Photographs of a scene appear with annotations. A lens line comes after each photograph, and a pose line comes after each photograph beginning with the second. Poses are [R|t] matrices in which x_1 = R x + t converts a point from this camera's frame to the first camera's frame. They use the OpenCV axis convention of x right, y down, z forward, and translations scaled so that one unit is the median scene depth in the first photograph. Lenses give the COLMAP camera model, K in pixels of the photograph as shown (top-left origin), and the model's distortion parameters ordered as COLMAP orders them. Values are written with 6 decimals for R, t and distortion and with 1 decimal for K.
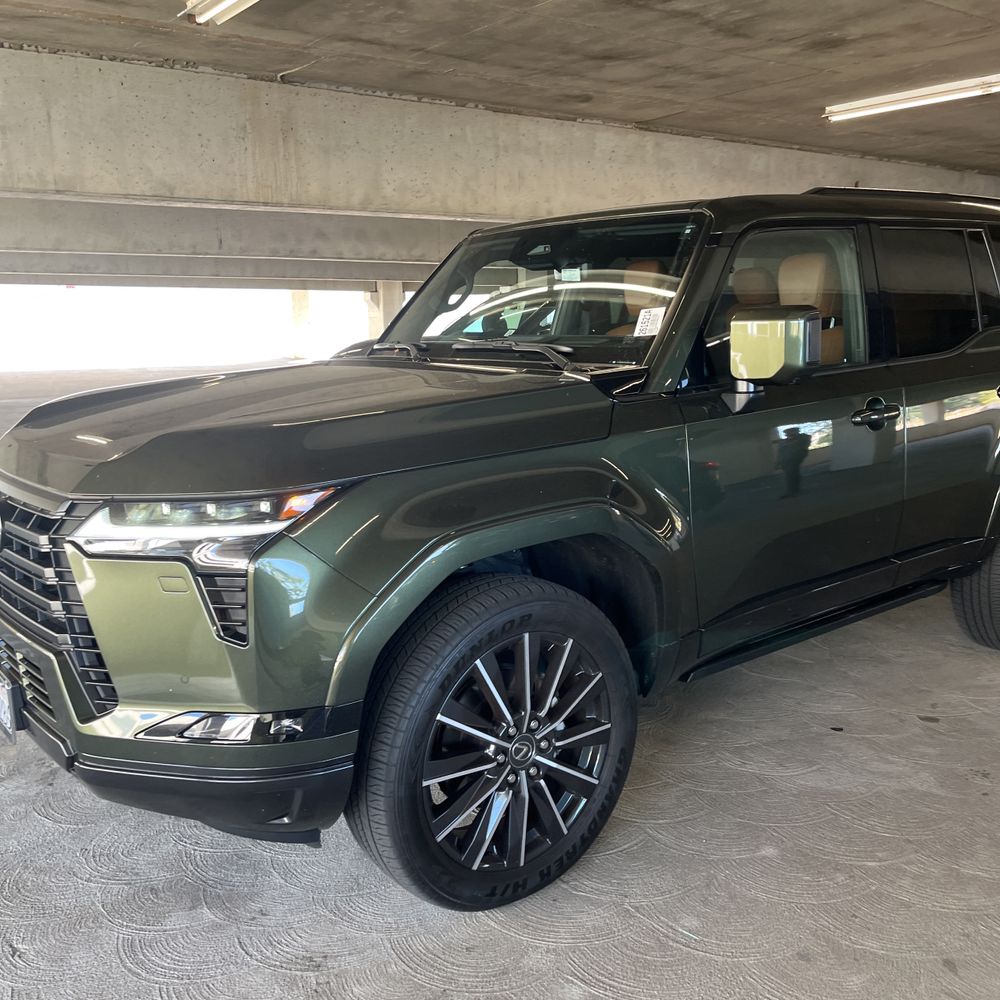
lens RADIAL K [[1018.6, 0, 492.1], [0, 1018.6, 478.5], [0, 0, 1]] dist [0.019055, 0.000000]
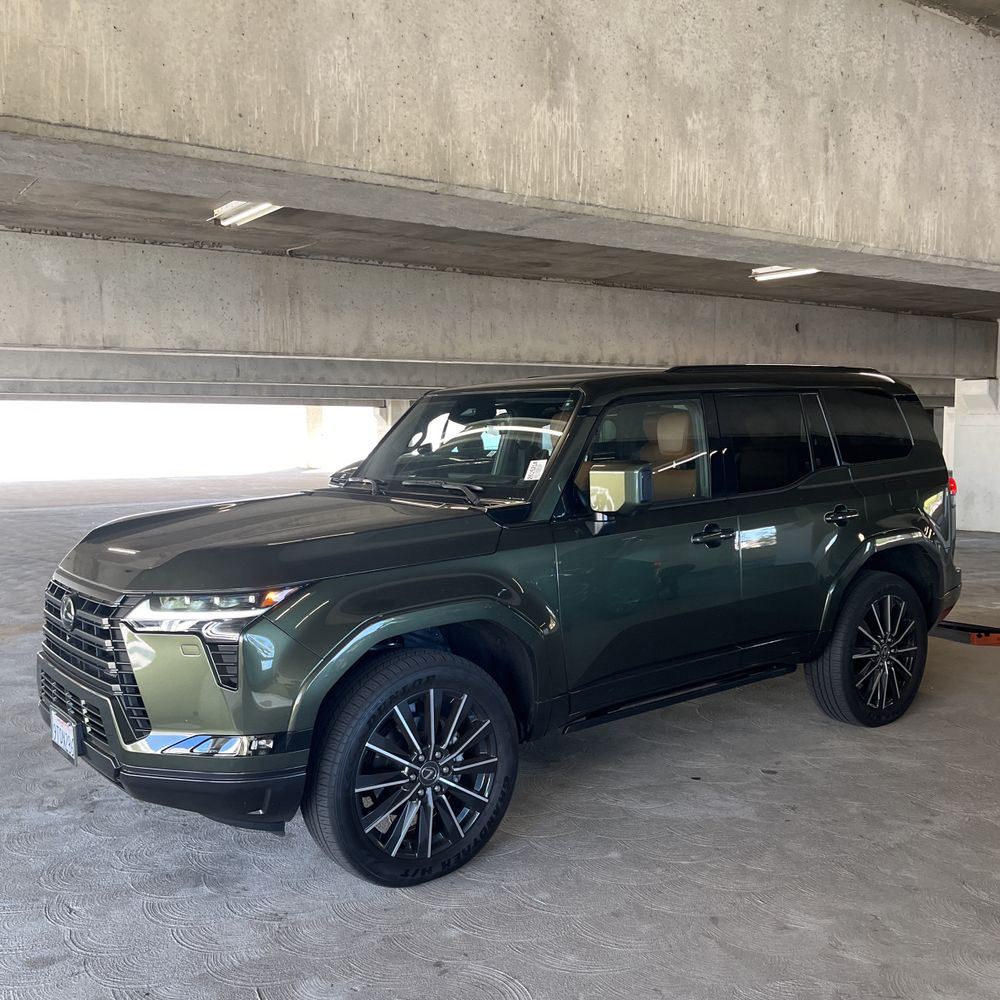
lens RADIAL K [[1018.6, 0, 494.7], [0, 1018.6, 489.5], [0, 0, 1]] dist [0.019055, 0.000000]
pose [[0.999914, 0.004282, -0.012434, 0.119108], [-0.005426, 0.995603, -0.093516, 0.003914], [0.011979, 0.093576, 0.995540, -0.397568]]
